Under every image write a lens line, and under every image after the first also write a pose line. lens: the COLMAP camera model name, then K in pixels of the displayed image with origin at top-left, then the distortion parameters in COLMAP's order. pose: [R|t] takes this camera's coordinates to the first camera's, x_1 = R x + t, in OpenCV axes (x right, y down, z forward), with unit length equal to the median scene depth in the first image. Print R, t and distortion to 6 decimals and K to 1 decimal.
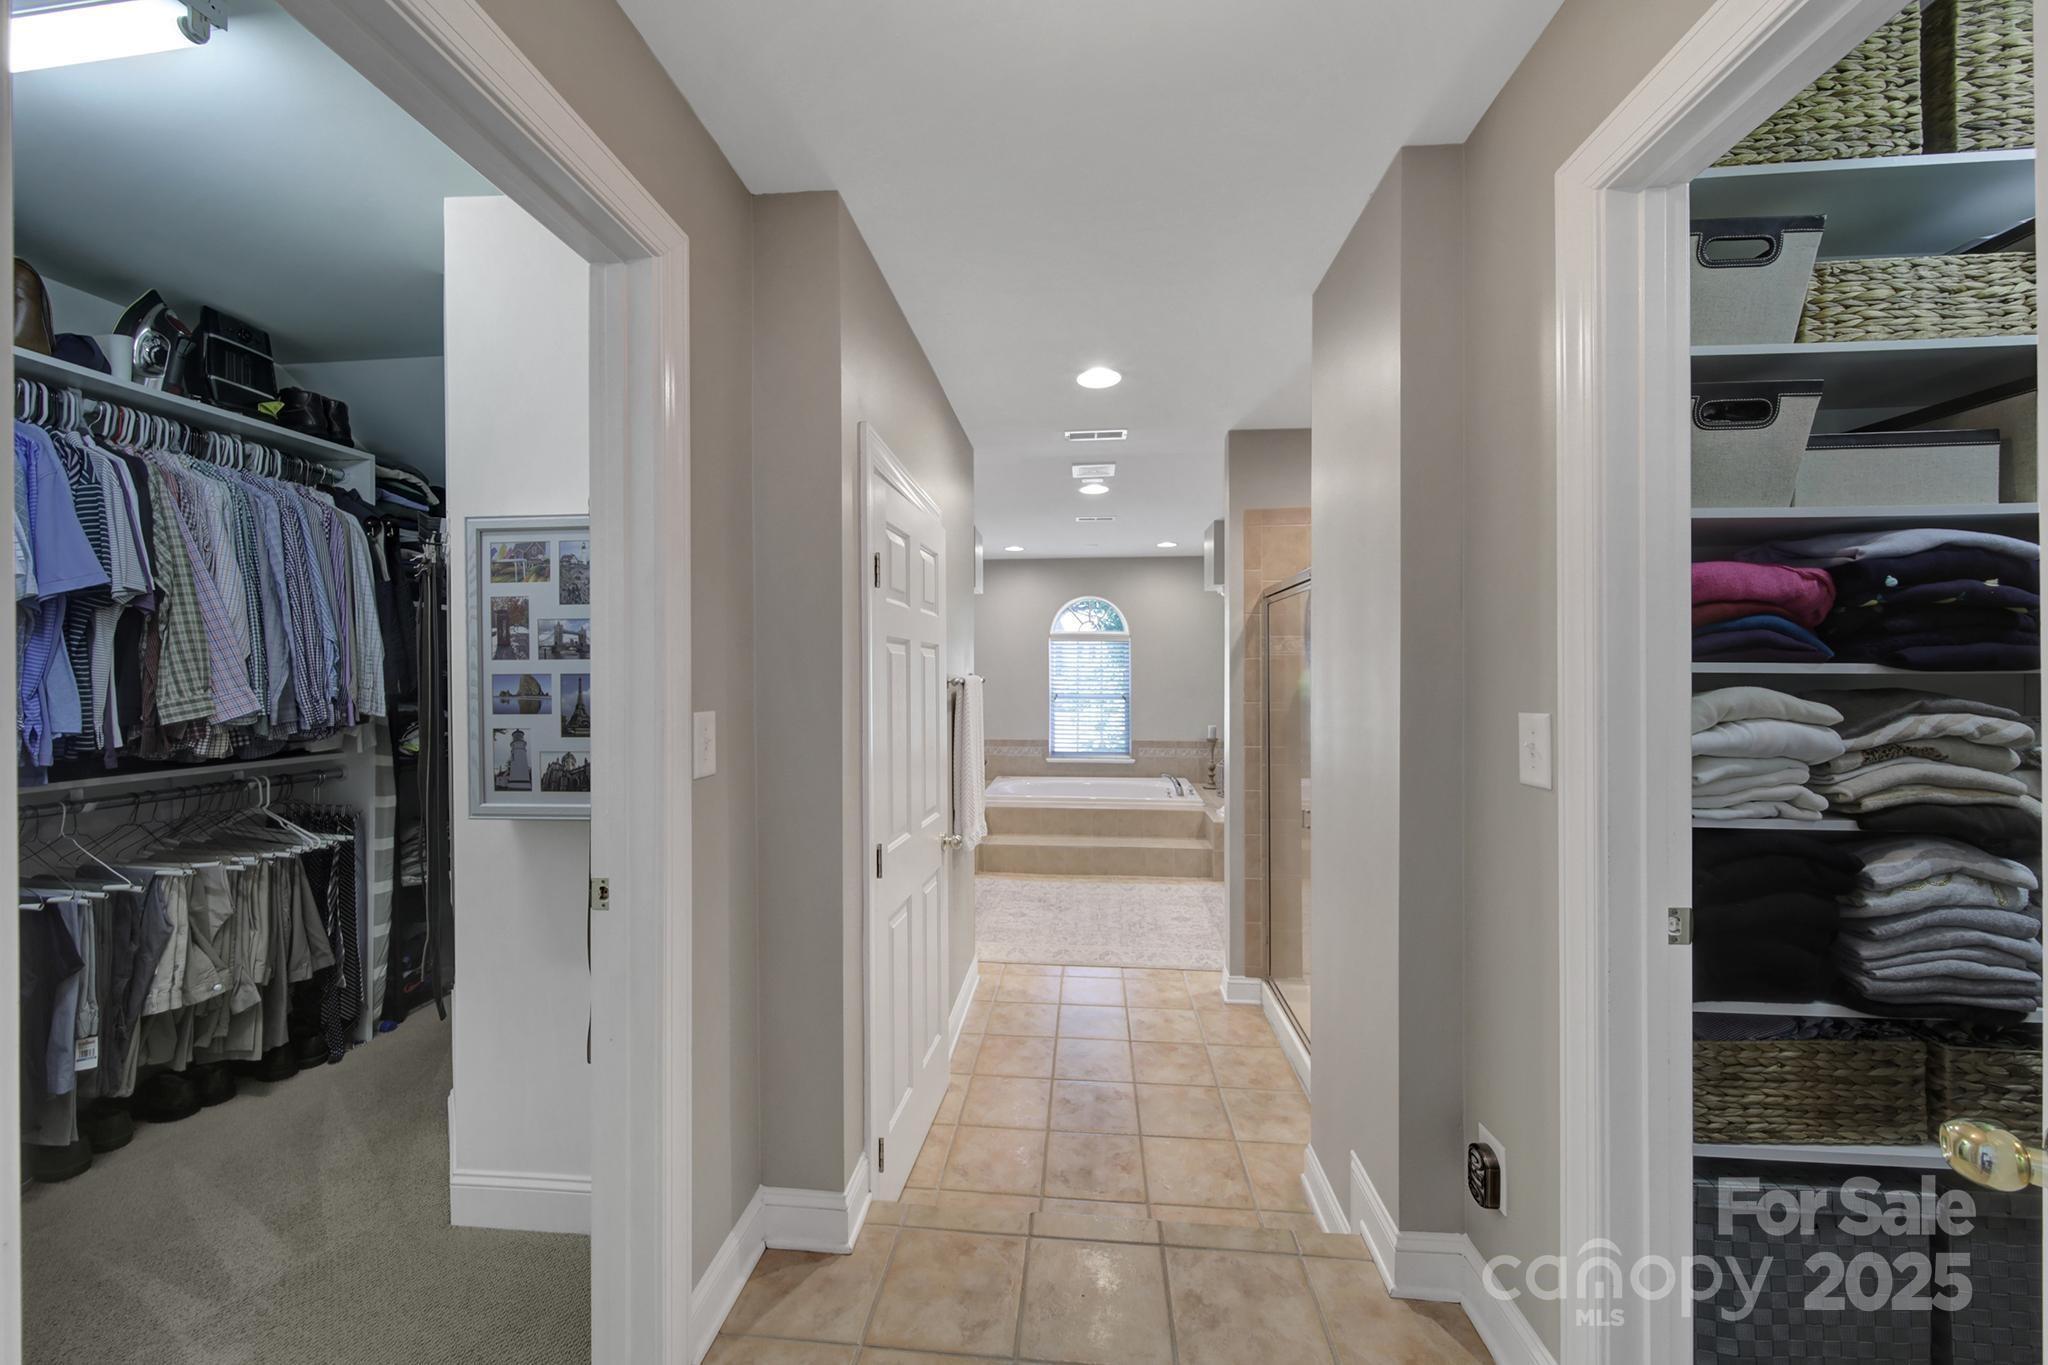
lens RADIAL K [[726.8, 0, 1021.9], [0, 726.8, 663.4], [0, 0, 1]] dist [0.000098, -0.000077]
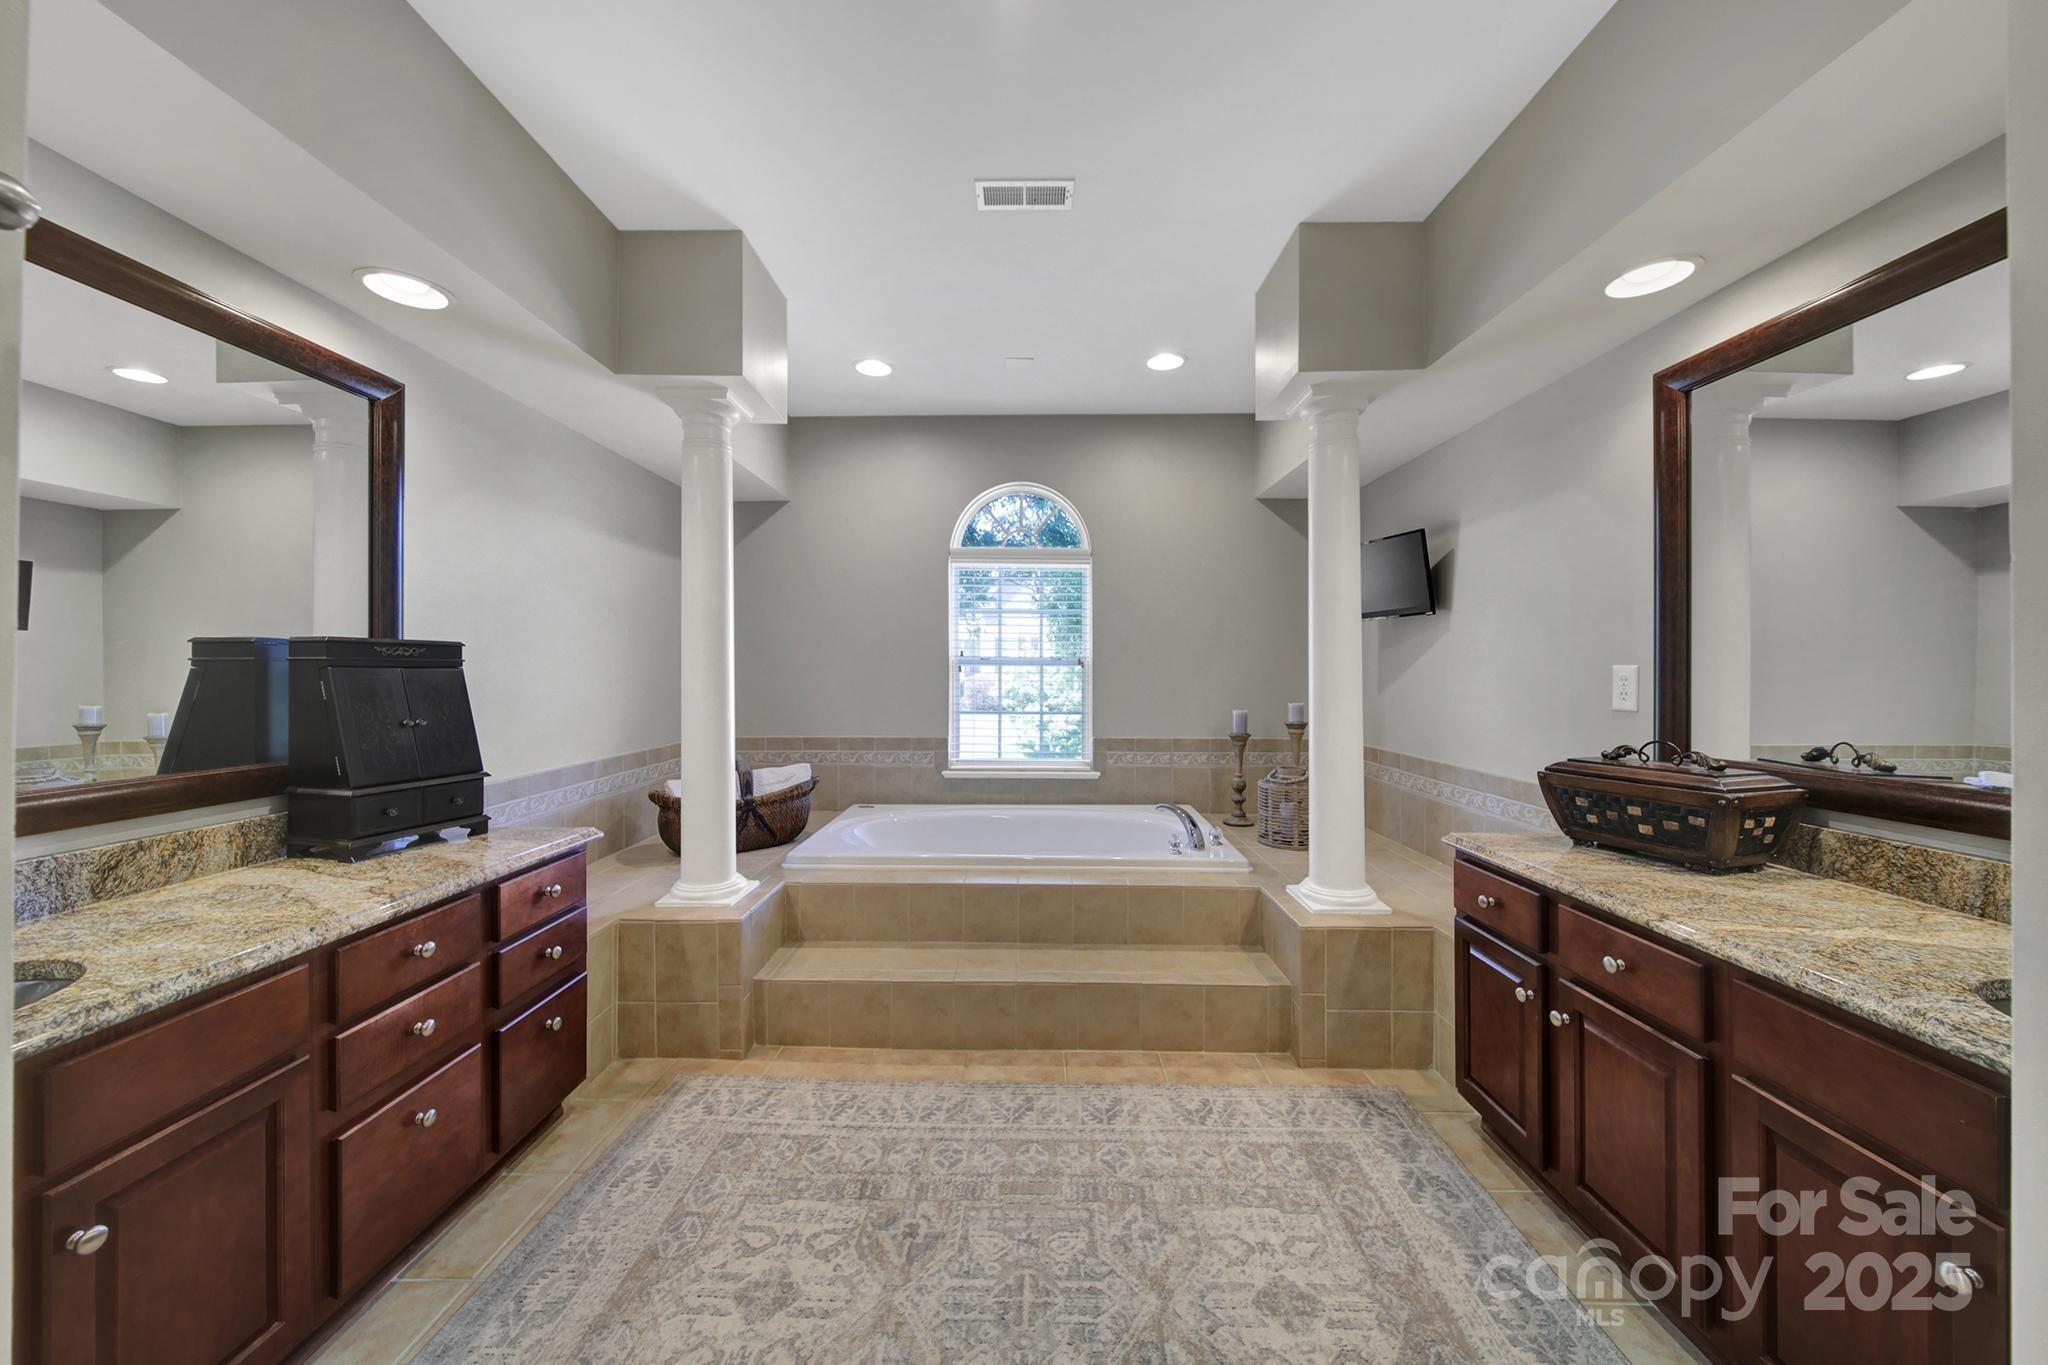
lens RADIAL K [[726.8, 0, 1021.9], [0, 726.8, 663.4], [0, 0, 1]] dist [0.000098, -0.000077]
pose [[0.996927, 0.002836, 0.078284, 0.060482], [-0.002698, 0.999995, -0.001867, 0.058534], [-0.078289, 0.001650, 0.996929, 0.525507]]
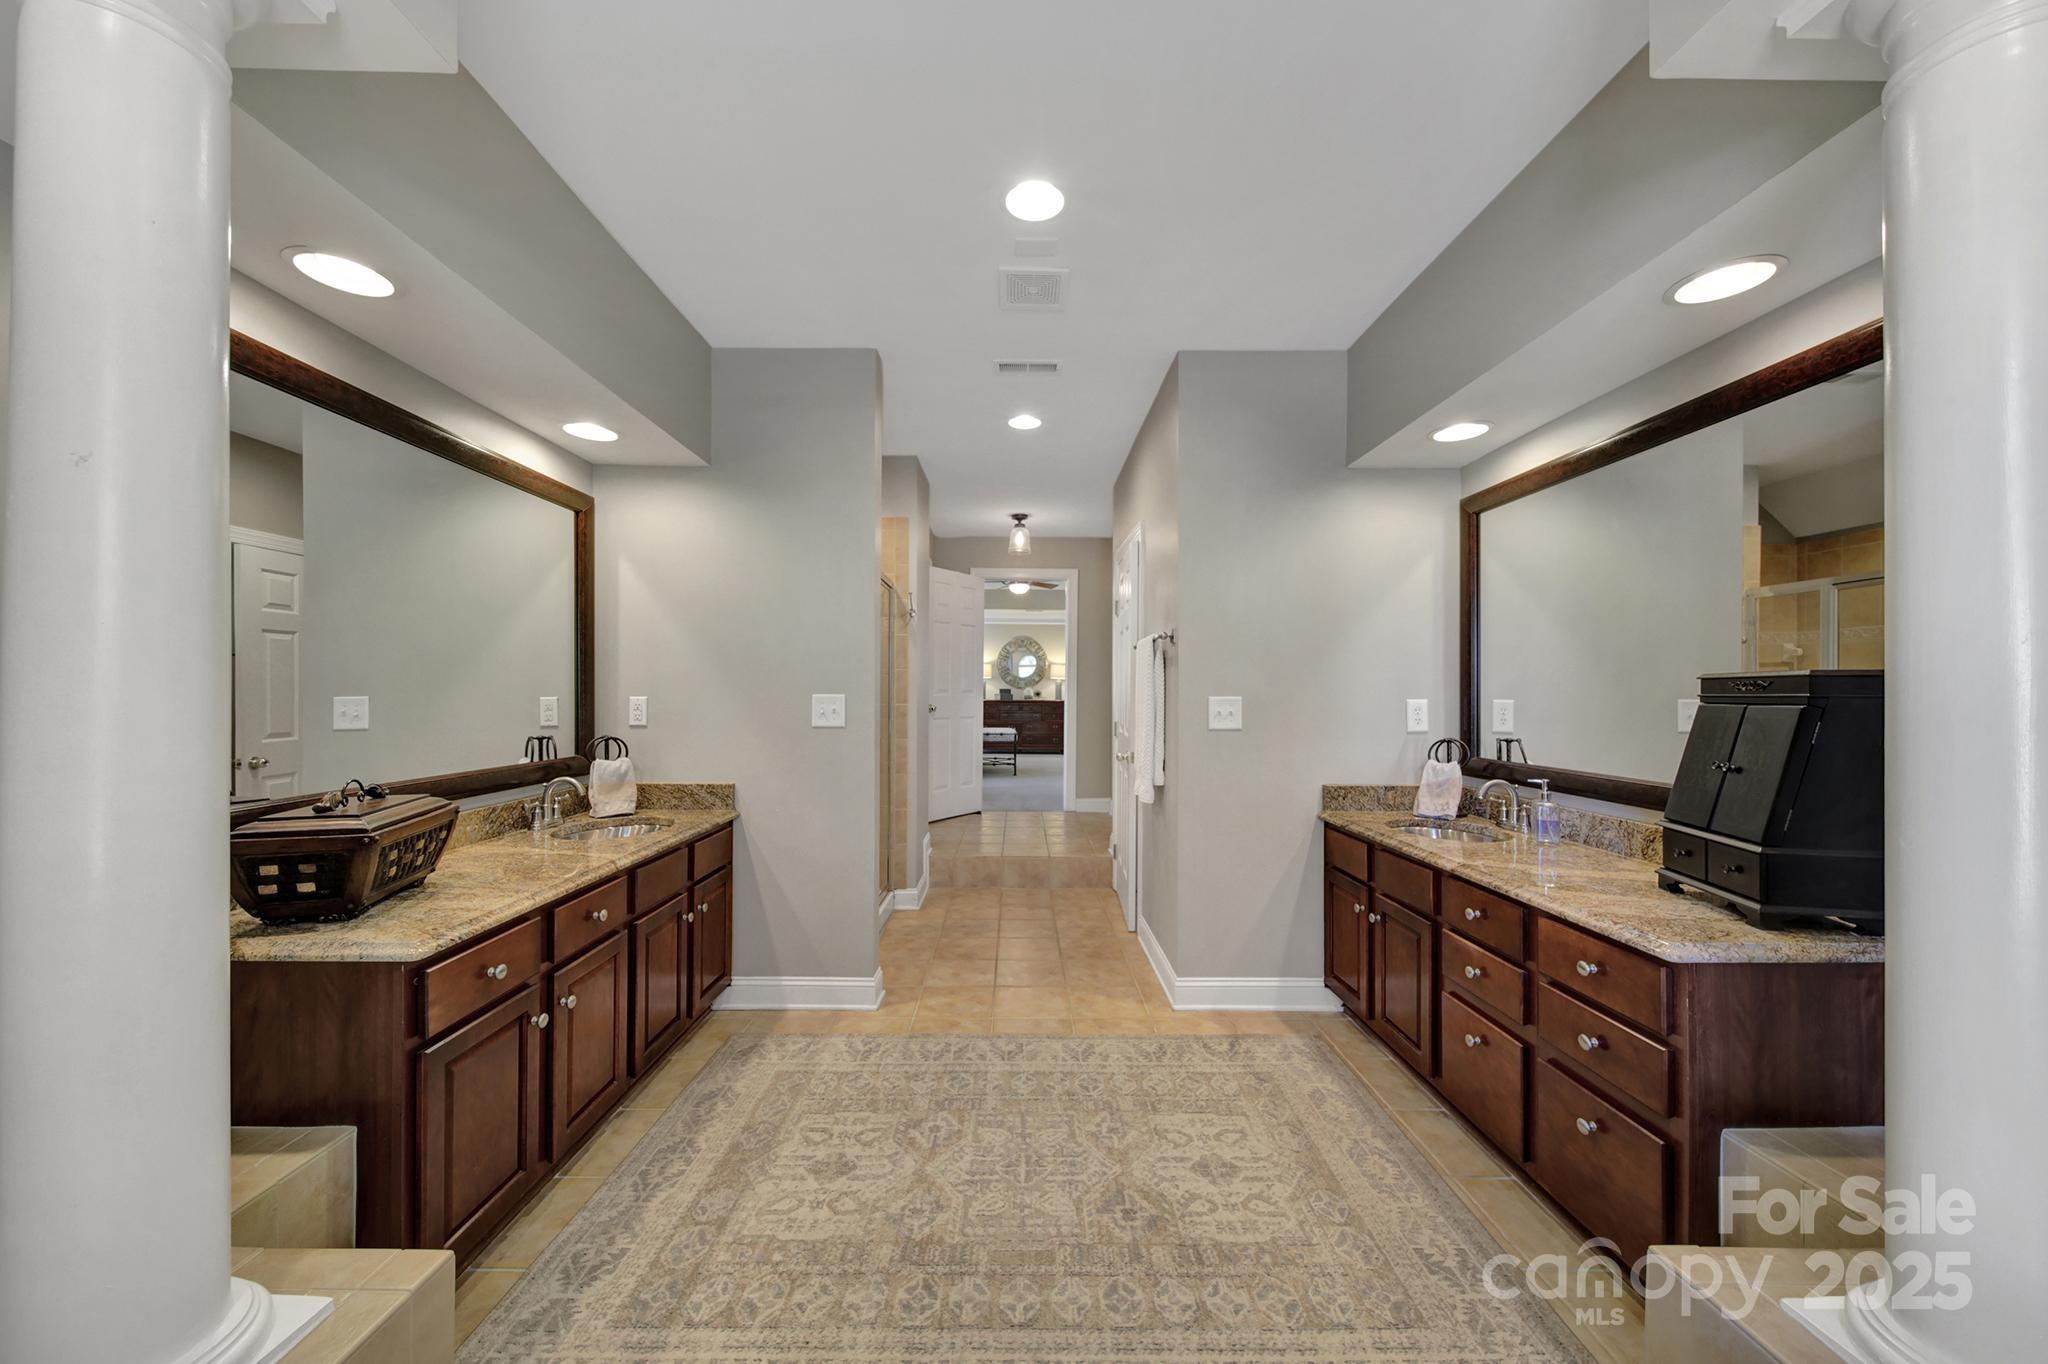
lens RADIAL K [[726.8, 0, 1021.9], [0, 726.8, 662.9], [0, 0, 1]] dist [0.000098, -0.000077]
pose [[-0.994768, -0.004999, -0.102041, 0.115574], [0.000480, 0.998562, -0.053598, 0.059478], [0.102162, -0.053366, -0.993335, 1.094018]]
